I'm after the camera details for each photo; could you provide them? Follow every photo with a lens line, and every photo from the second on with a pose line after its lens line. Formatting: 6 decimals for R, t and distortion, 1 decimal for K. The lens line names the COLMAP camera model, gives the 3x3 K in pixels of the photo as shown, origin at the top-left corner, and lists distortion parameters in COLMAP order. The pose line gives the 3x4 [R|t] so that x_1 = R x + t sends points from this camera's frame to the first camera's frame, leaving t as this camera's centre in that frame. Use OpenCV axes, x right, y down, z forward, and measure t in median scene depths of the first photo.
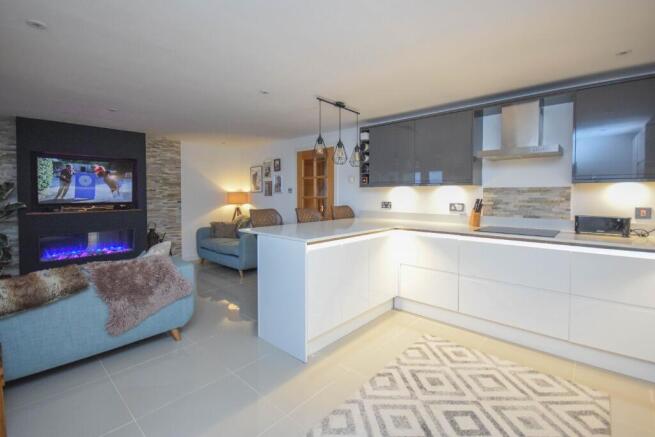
lens RADIAL K [[288.5, 0, 311.0], [0, 288.5, 197.6], [0, 0, 1]] dist [-0.001023, -0.010781]
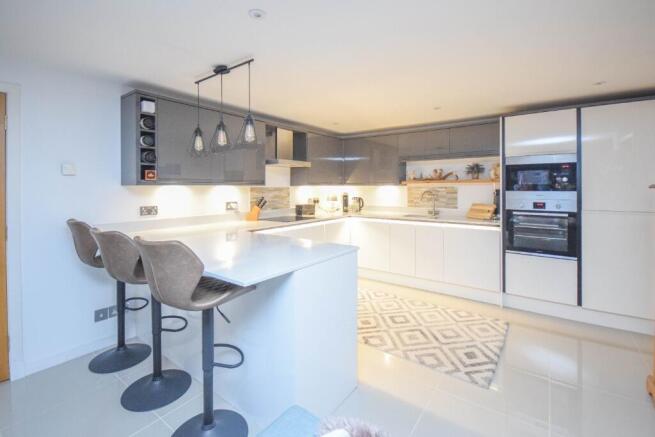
lens RADIAL K [[305.7, 0, 317.0], [0, 305.7, 179.9], [0, 0, 1]] dist [-0.001950, -0.000449]
pose [[-0.126634, 0.030636, 0.991476, -1.112835], [0.032613, 0.999111, -0.026706, -0.039599], [-0.991413, 0.028953, -0.127521, 1.460625]]
